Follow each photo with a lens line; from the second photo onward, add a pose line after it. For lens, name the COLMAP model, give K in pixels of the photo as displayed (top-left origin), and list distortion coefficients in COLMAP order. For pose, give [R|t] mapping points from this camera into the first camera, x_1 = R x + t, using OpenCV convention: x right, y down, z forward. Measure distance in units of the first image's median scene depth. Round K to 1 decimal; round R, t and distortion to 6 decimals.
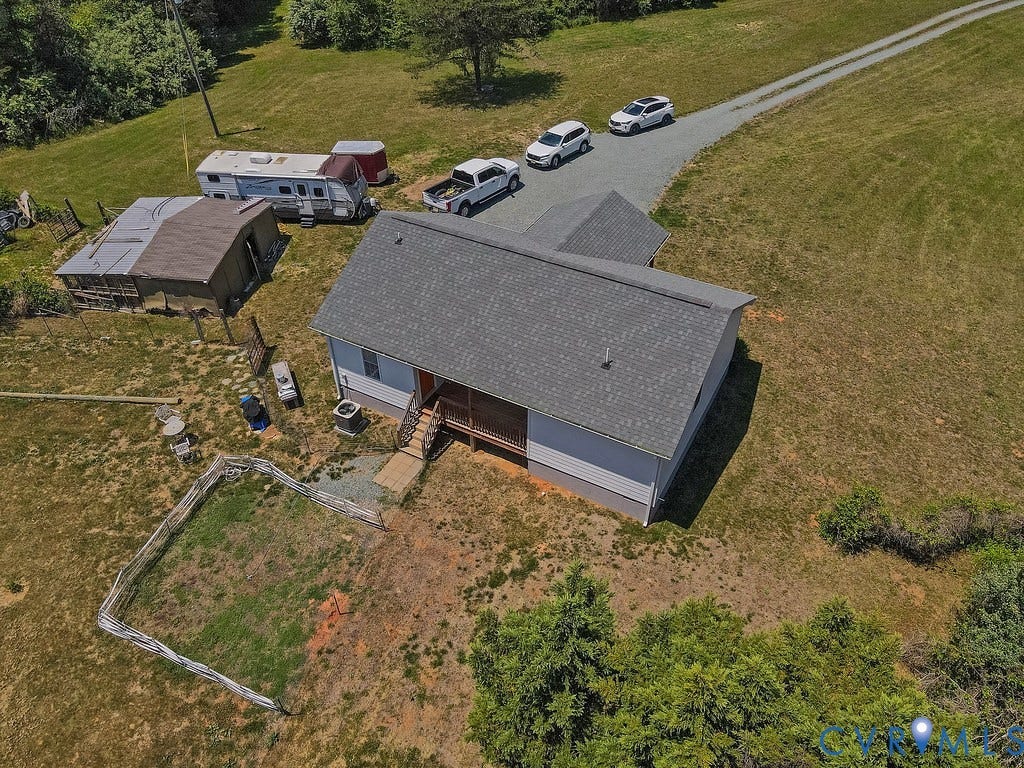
lens RADIAL K [[752.7, 0, 506.2], [0, 752.7, 381.3], [0, 0, 1]] dist [0.007716, 0.012736]
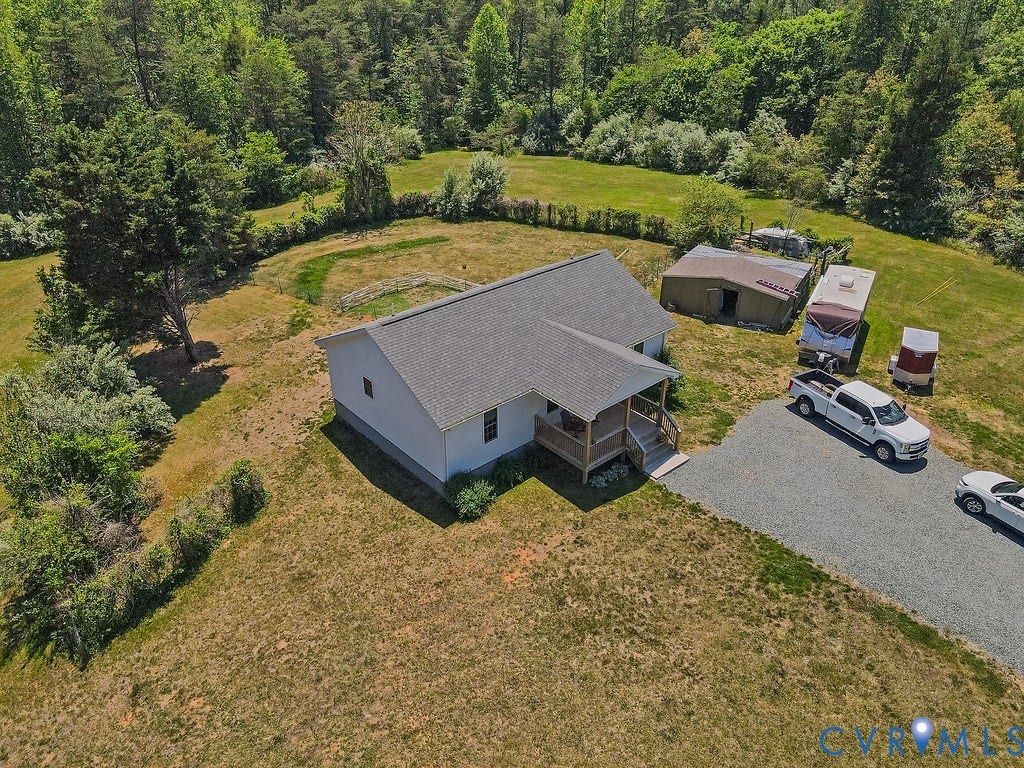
lens RADIAL K [[752.7, 0, 514.0], [0, 752.7, 388.7], [0, 0, 1]] dist [0.007716, 0.012736]
pose [[-0.342318, 0.475116, -0.810607, 0.720814], [-0.612739, 0.541150, 0.575940, -0.512085], [0.712298, 0.693845, 0.105877, 0.636464]]
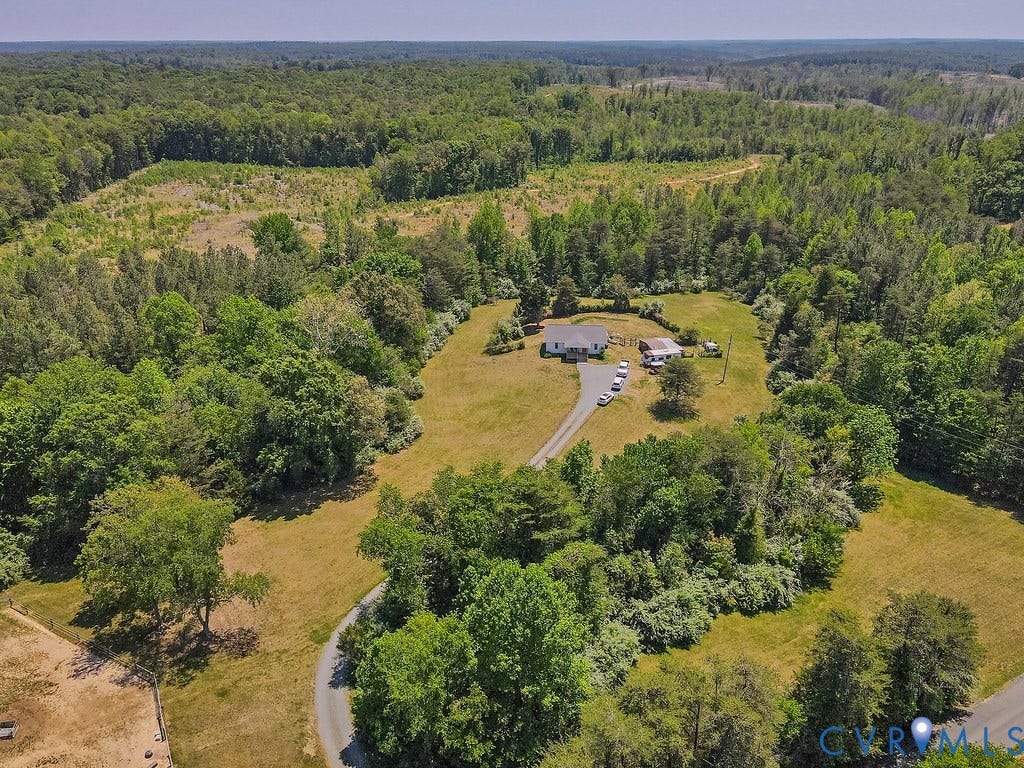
lens RADIAL K [[752.7, 0, 521.8], [0, 752.7, 381.4], [0, 0, 1]] dist [0.007716, 0.012736]
pose [[-0.903878, 0.176500, -0.389682, 1.945624], [-0.279855, 0.444993, 0.850683, -3.369477], [0.323551, 0.877969, -0.352825, 2.252584]]
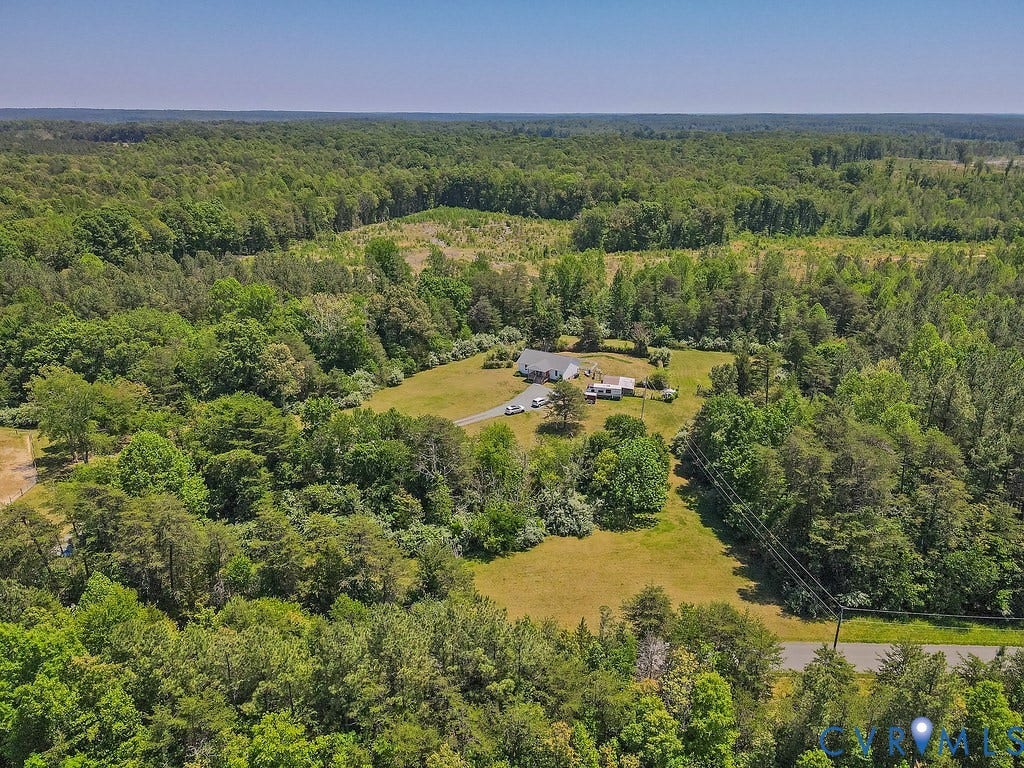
lens RADIAL K [[752.7, 0, 518.1], [0, 752.7, 380.8], [0, 0, 1]] dist [0.007716, 0.012736]
pose [[-0.999352, -0.015813, 0.032329, 0.066875], [0.020376, 0.491839, 0.870448, -4.076855], [-0.029665, 0.870542, -0.491198, 3.076199]]
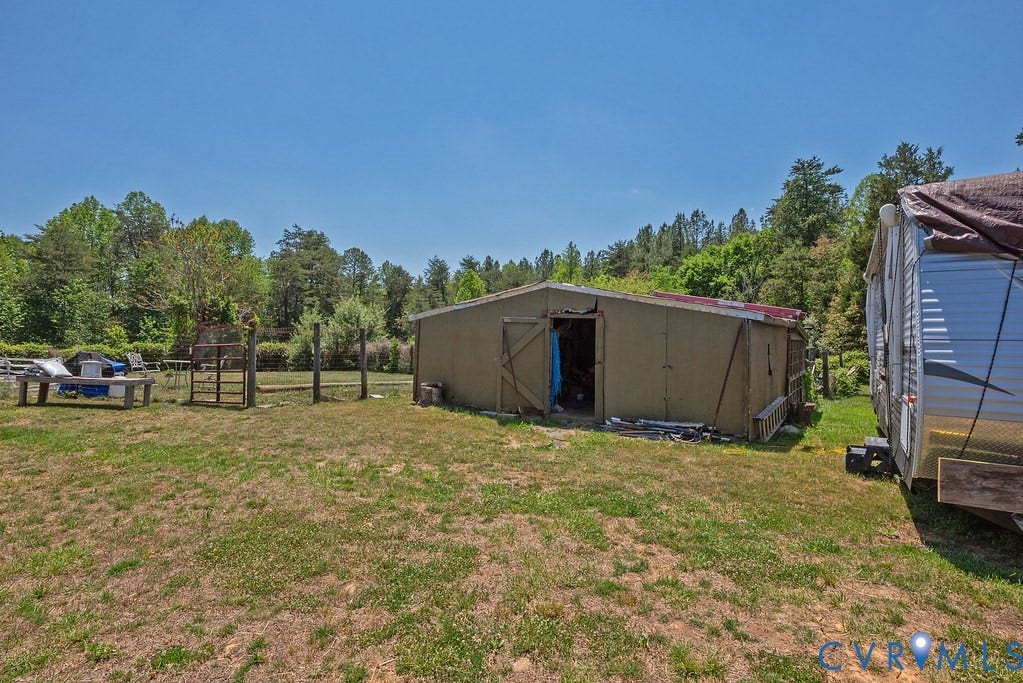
lens RADIAL K [[495.8, 0, 509.0], [0, 495.8, 333.3], [0, 0, 1]] dist [-0.000573, -0.001148]
pose [[-0.440861, 0.001058, -0.897575, -0.081663], [-0.592059, 0.751256, 0.291687, -0.211711], [0.674617, 0.660010, -0.330573, 0.924036]]
